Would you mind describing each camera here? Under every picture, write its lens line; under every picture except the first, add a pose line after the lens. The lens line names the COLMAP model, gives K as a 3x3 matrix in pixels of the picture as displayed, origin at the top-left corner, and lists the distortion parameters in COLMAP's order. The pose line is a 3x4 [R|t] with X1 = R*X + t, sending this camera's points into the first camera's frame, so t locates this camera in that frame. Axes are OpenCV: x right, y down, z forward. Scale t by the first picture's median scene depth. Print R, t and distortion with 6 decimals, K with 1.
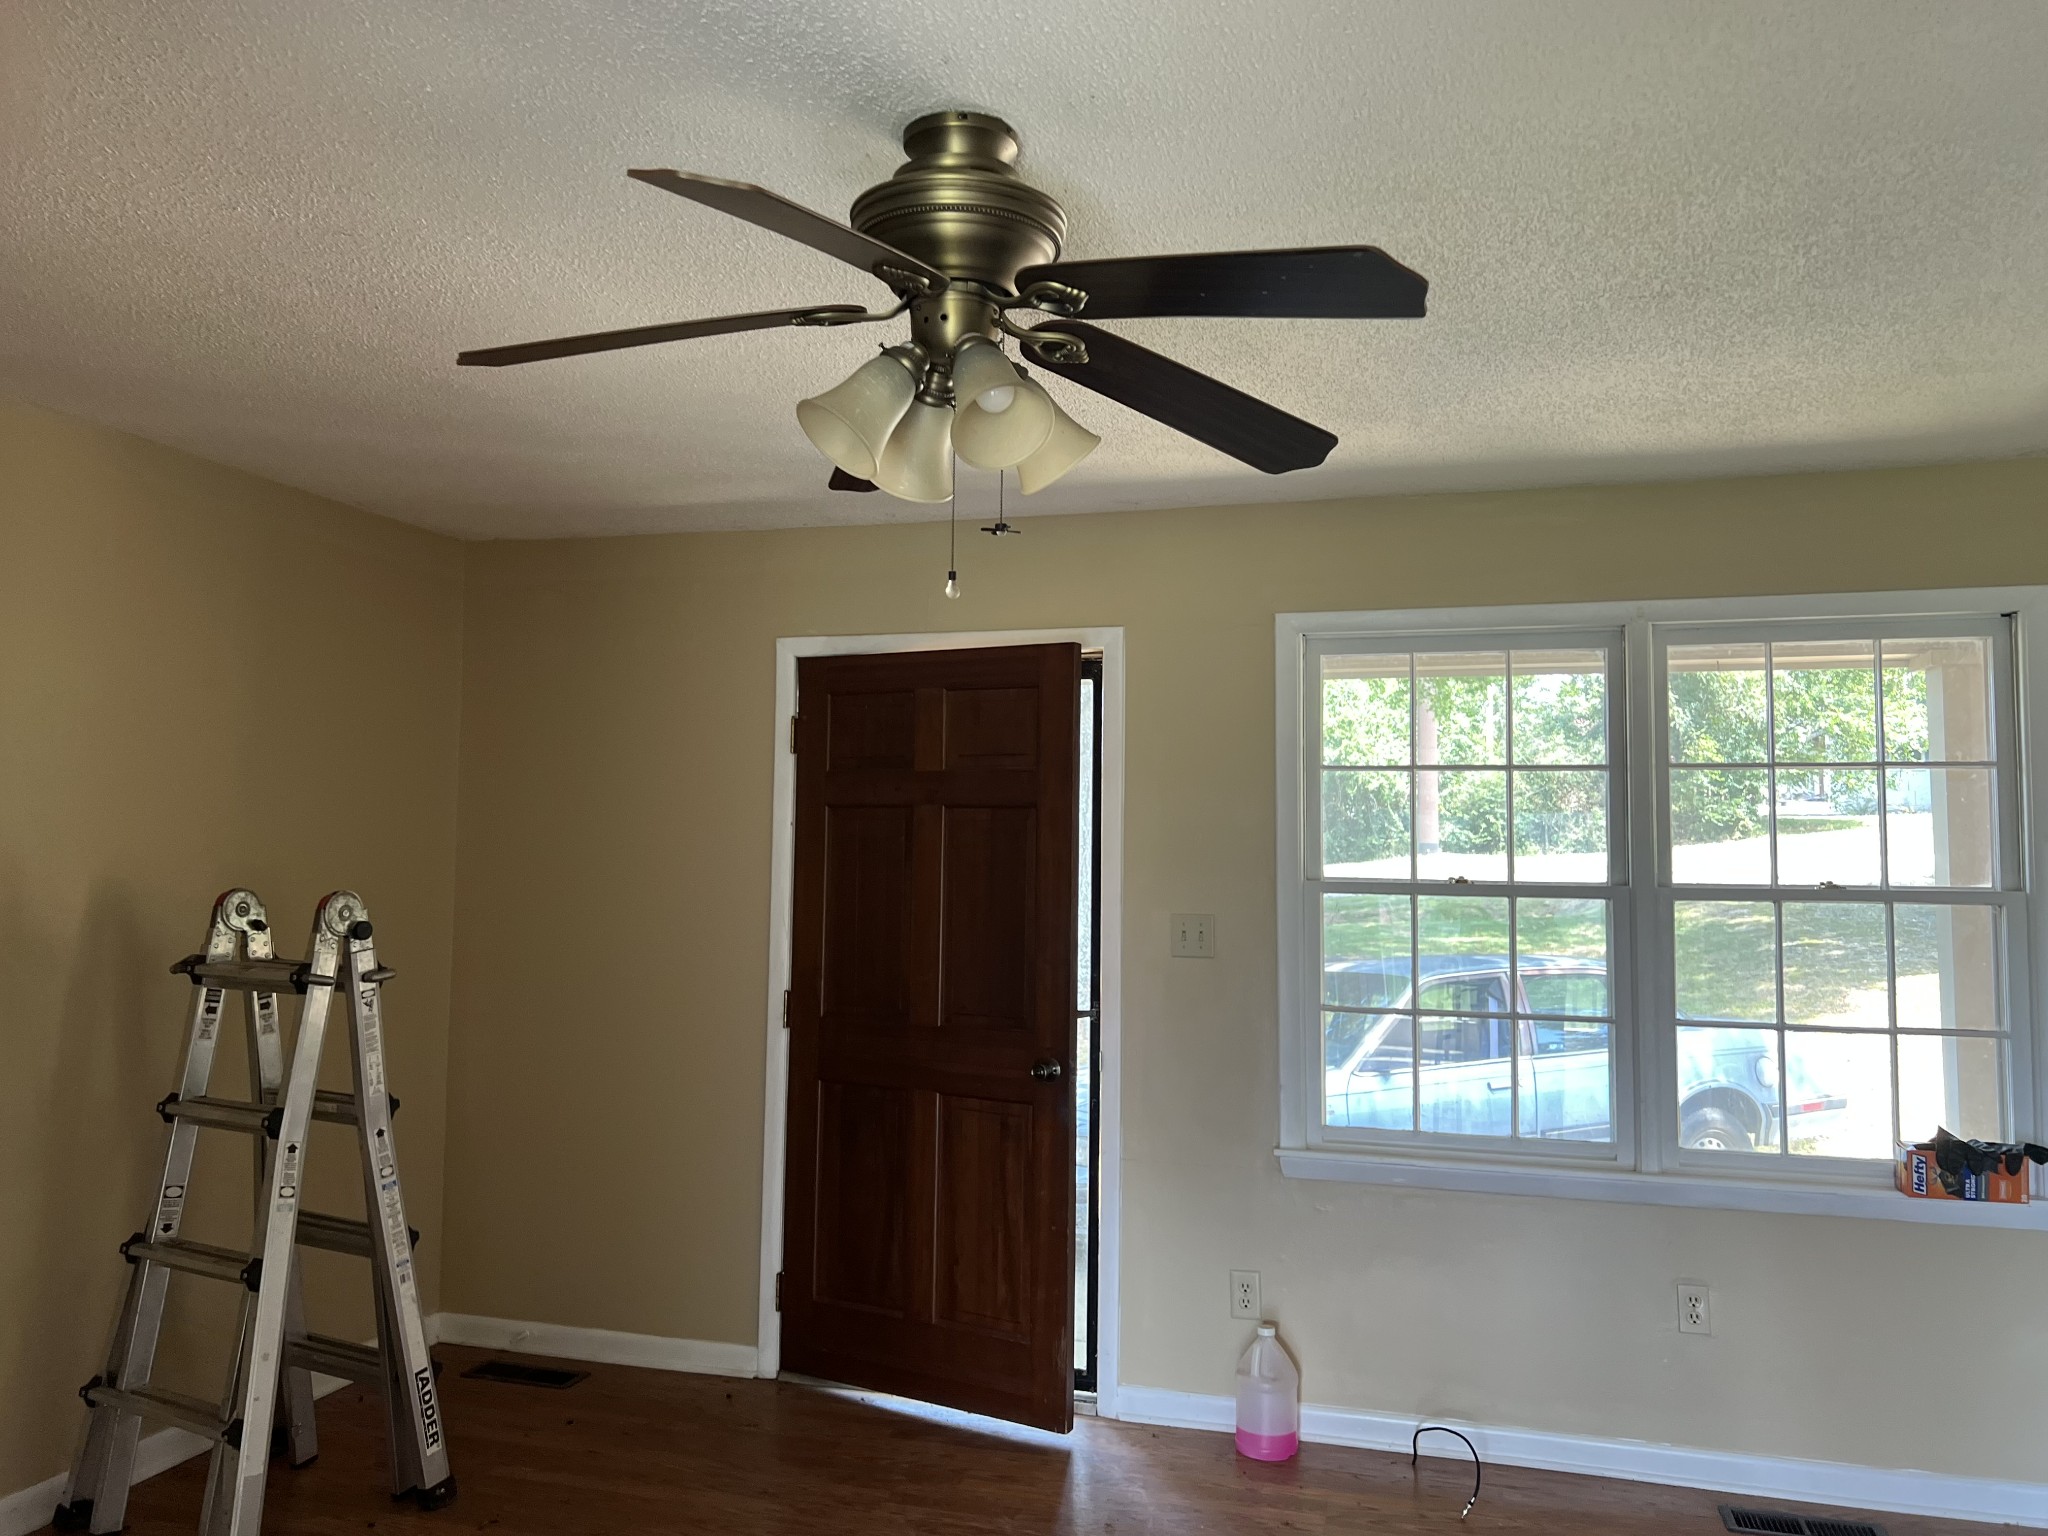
lens RADIAL K [[1512.5, 0, 1007.0], [0, 1512.5, 752.9], [0, 0, 1]] dist [0.045927, -0.061747]
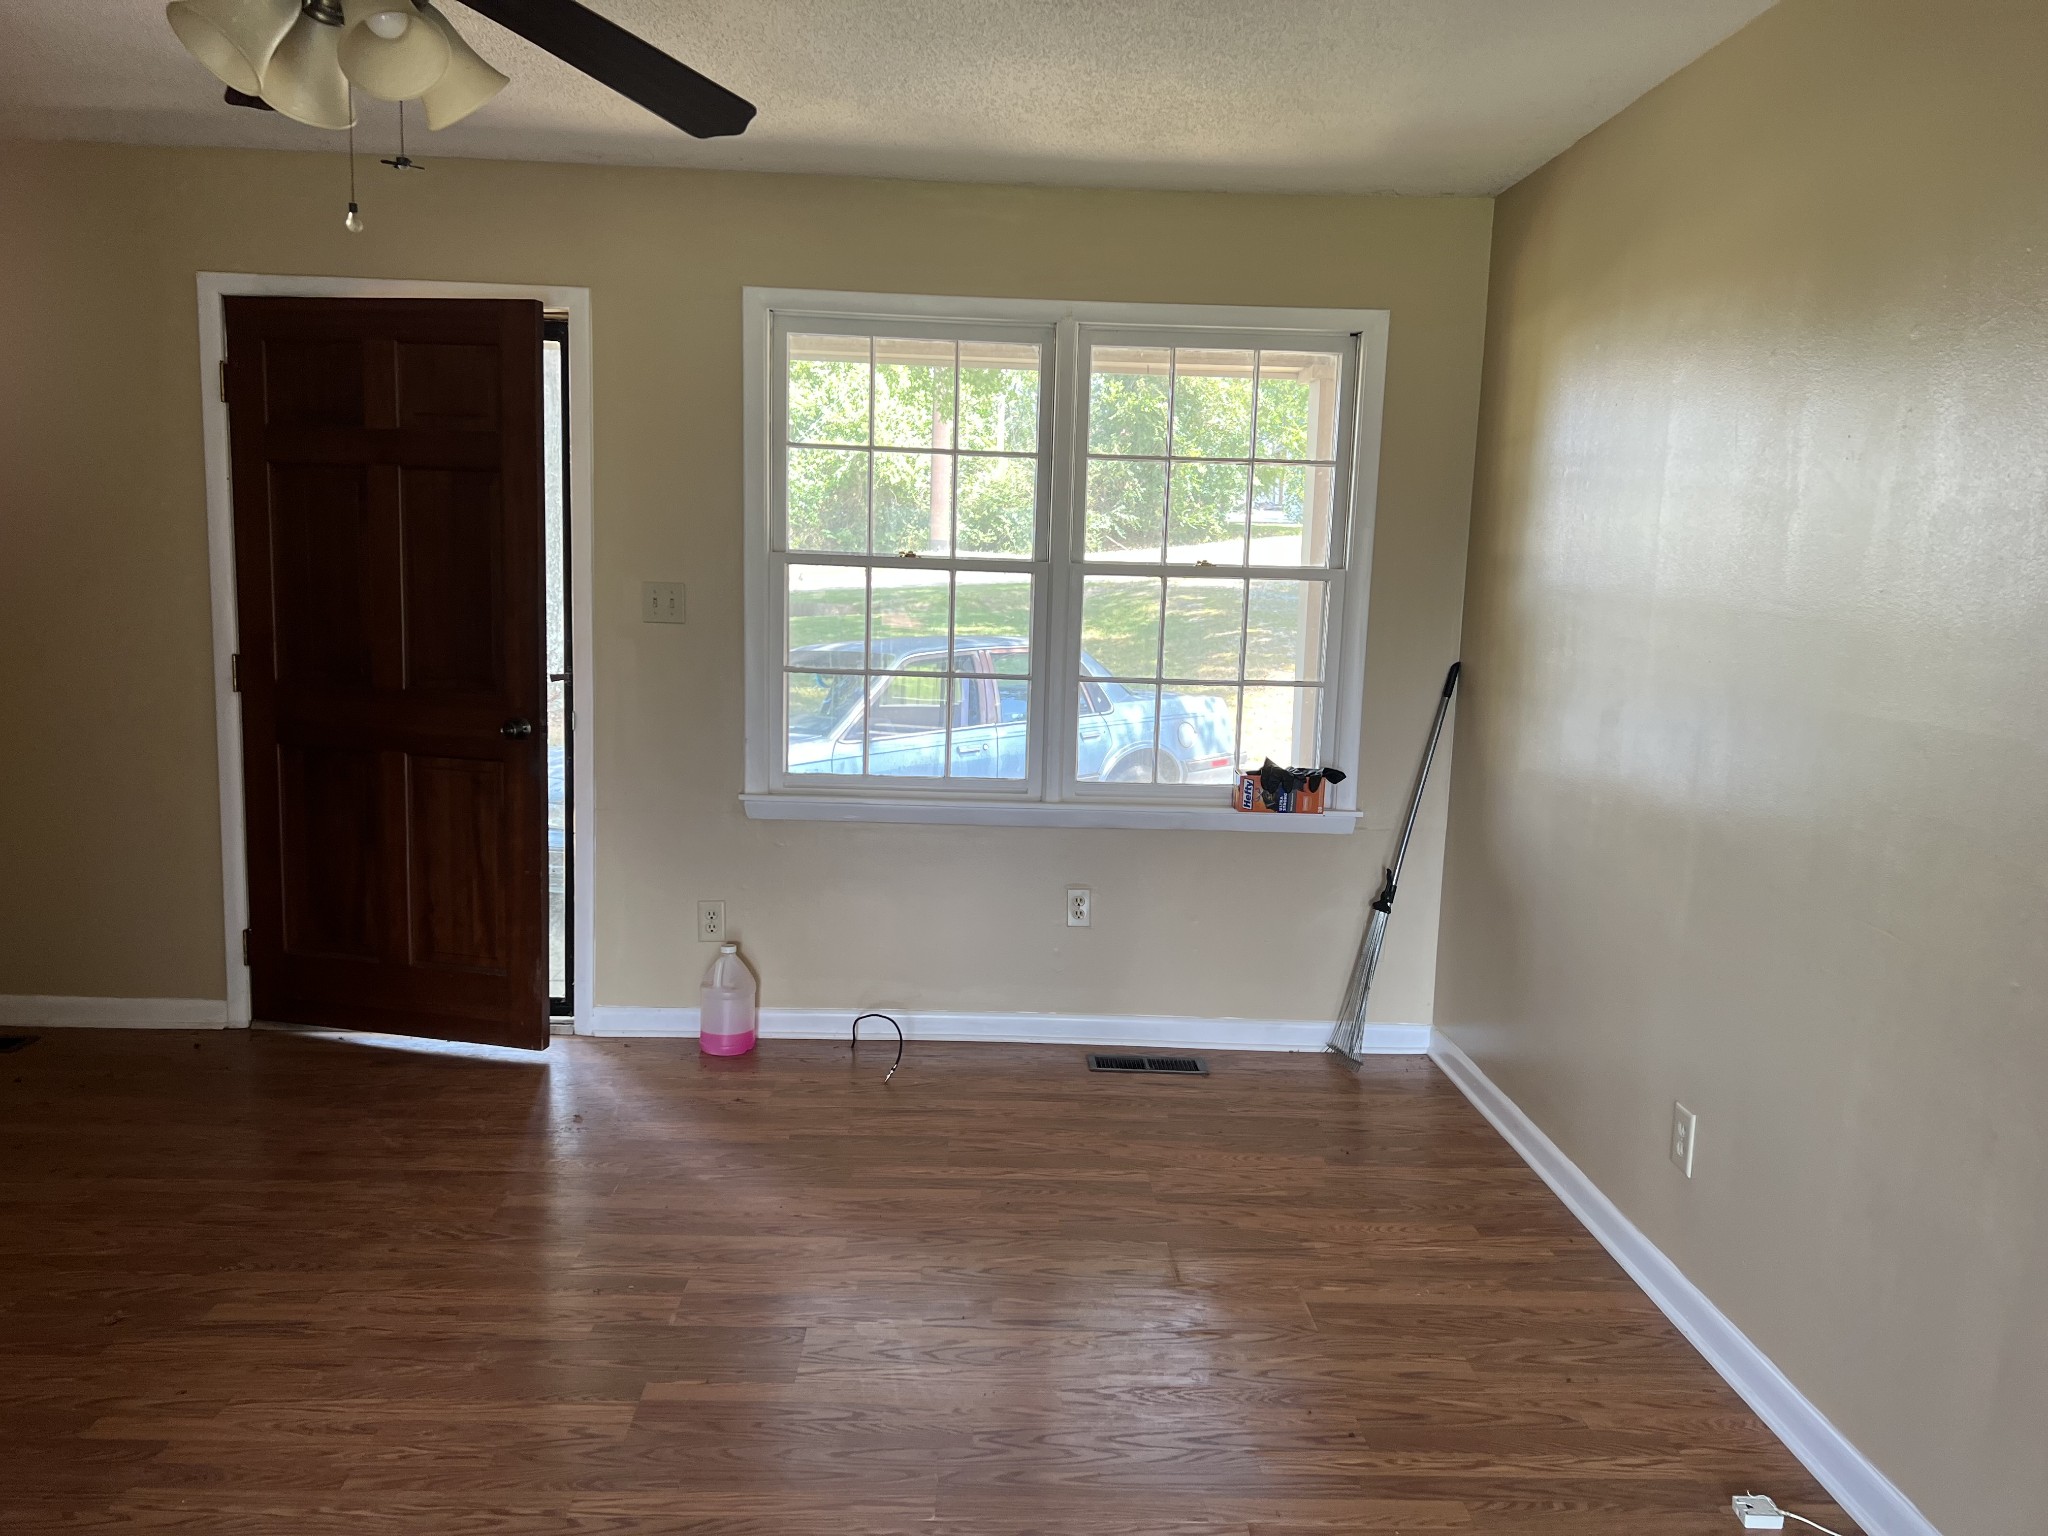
lens RADIAL K [[1512.5, 0, 1045.1], [0, 1512.5, 788.0], [0, 0, 1]] dist [0.045927, -0.061747]
pose [[0.948406, -0.026089, 0.315984, 0.040763], [-0.043124, 0.976734, 0.210075, 0.015083], [-0.314113, -0.212863, 0.925215, -0.093732]]
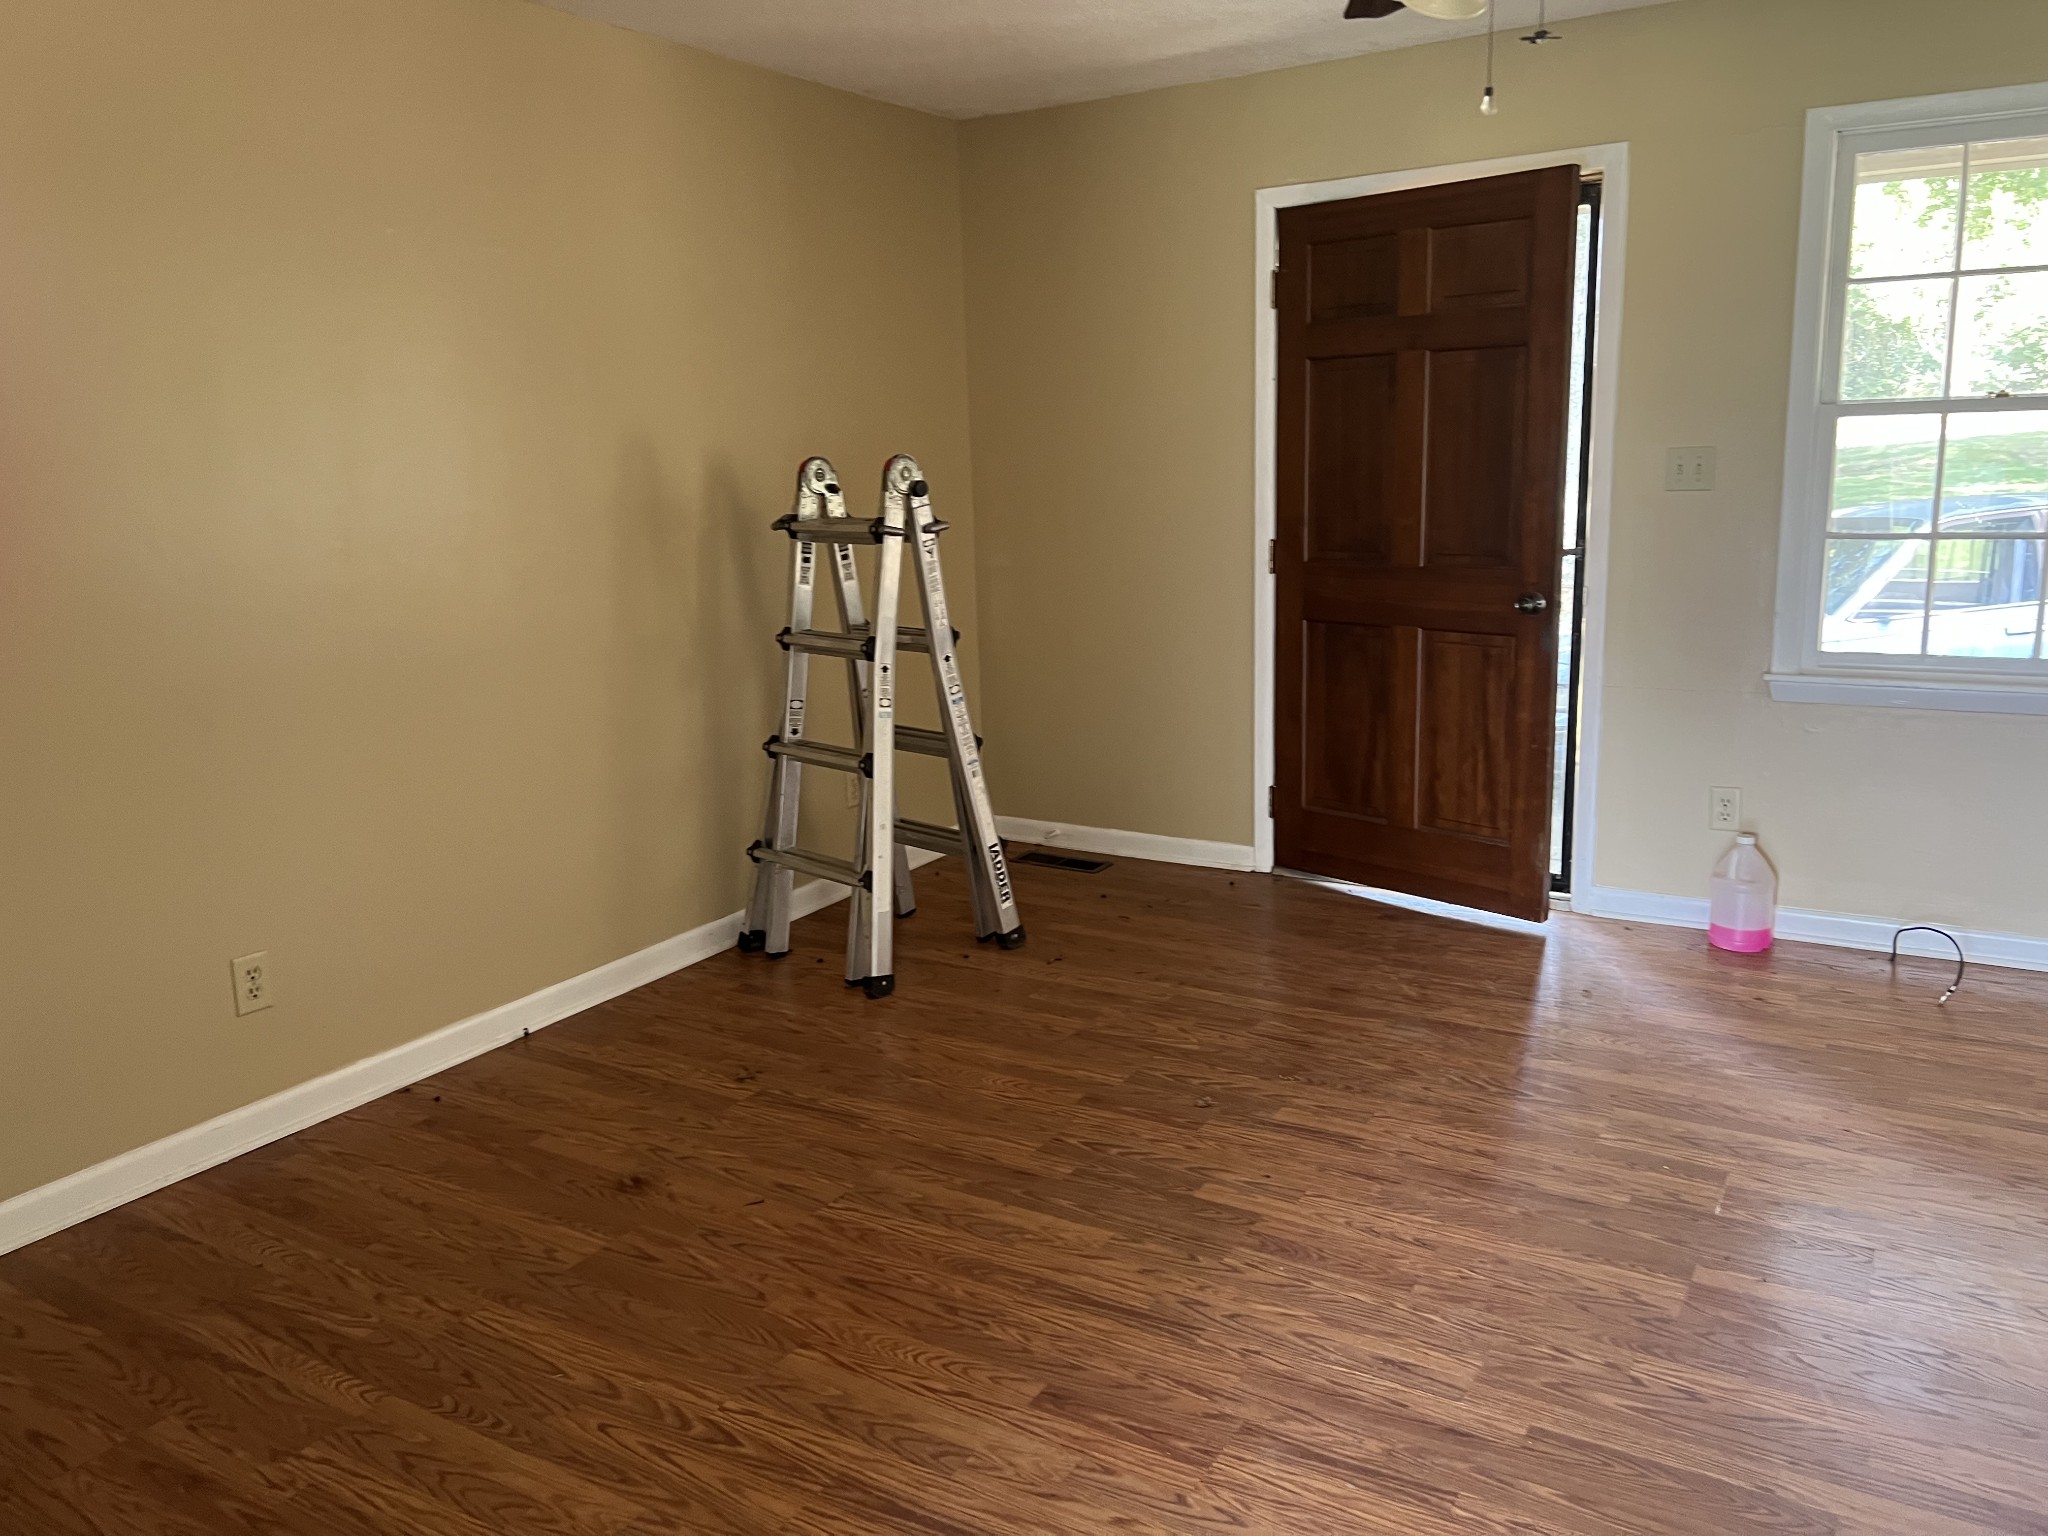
lens RADIAL K [[1512.5, 0, 995.2], [0, 1512.5, 770.4], [0, 0, 1]] dist [0.045927, -0.061747]
pose [[0.960895, 0.011961, -0.276653, -0.039345], [0.064387, 0.962034, 0.265226, 0.018458], [0.269322, -0.272667, 0.923644, -0.108565]]
